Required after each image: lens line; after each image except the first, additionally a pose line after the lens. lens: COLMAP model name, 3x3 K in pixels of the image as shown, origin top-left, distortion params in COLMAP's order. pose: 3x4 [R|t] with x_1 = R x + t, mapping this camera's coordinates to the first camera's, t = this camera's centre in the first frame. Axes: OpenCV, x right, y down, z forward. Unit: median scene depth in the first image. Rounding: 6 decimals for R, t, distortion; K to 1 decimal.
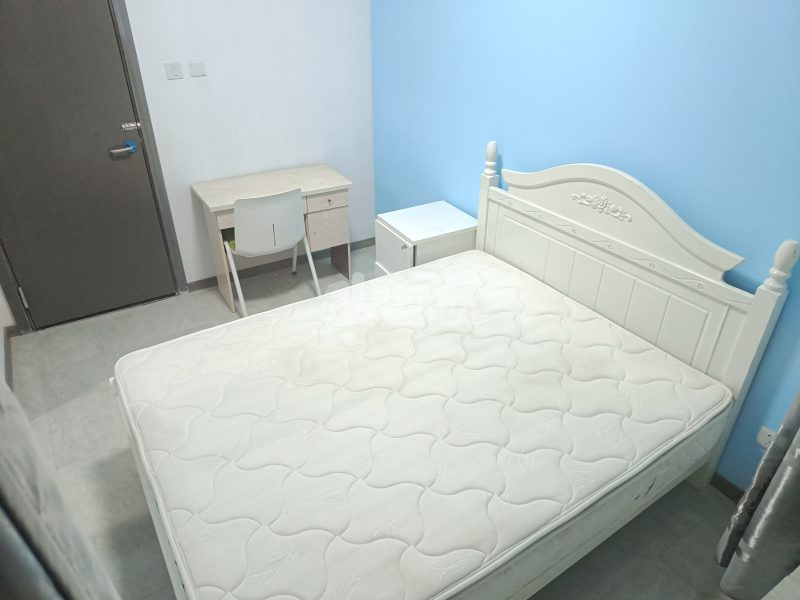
lens RADIAL K [[554.6, 0, 400.0], [0, 554.6, 300.0], [0, 0, 1]] dist [0.090906, -0.155311]
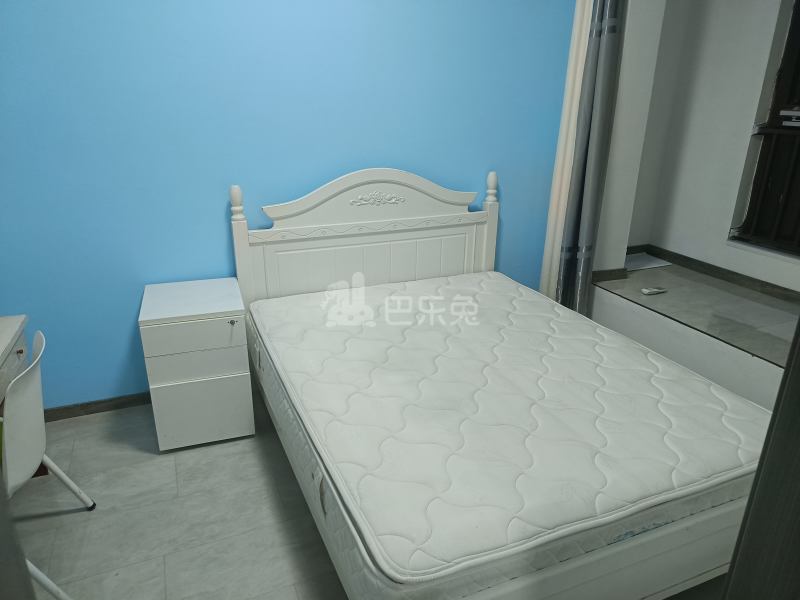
lens RADIAL K [[561.4, 0, 400.0], [0, 561.4, 300.0], [0, 0, 1]] dist [0.096352, -0.095155]
pose [[0.169736, -0.355048, 0.919310, -0.668276], [0.489796, 0.839866, 0.233933, -0.190764], [-0.855155, 0.410567, 0.316457, 0.494603]]
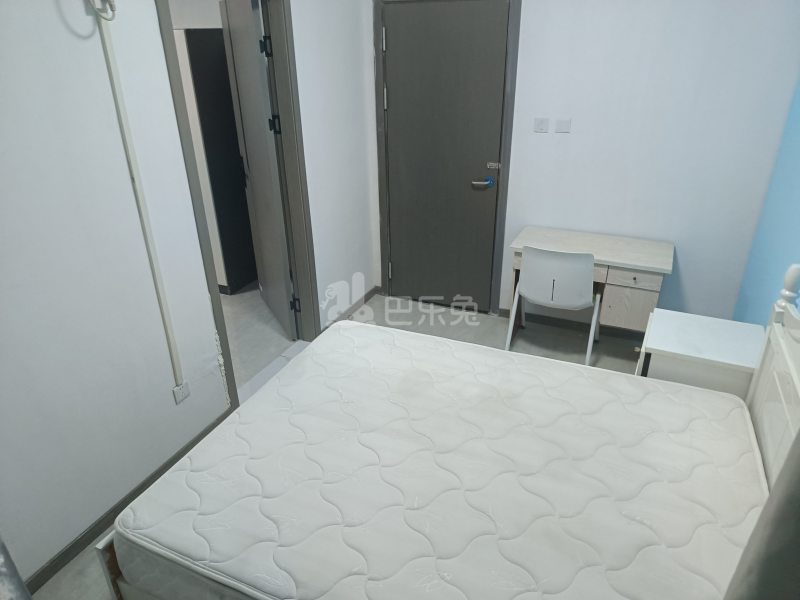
lens RADIAL K [[554.6, 0, 400.0], [0, 554.6, 300.0], [0, 0, 1]] dist [0.090906, -0.155311]
pose [[0.551669, 0.348199, -0.757904, 0.404527], [-0.409023, 0.904864, 0.117993, -0.110931], [0.726885, 0.244907, 0.641607, 0.170097]]
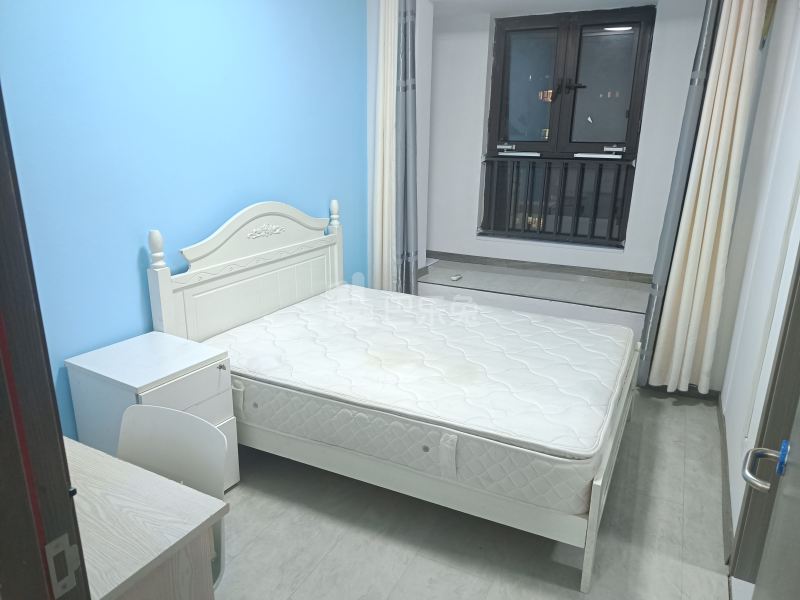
lens RADIAL K [[561.4, 0, 400.0], [0, 561.4, 300.0], [0, 0, 1]] dist [0.096352, -0.095155]
pose [[-0.500736, -0.261928, 0.825019, -0.716336], [0.422374, 0.758012, 0.497010, -0.438391], [-0.755555, 0.597337, -0.268932, 0.927795]]
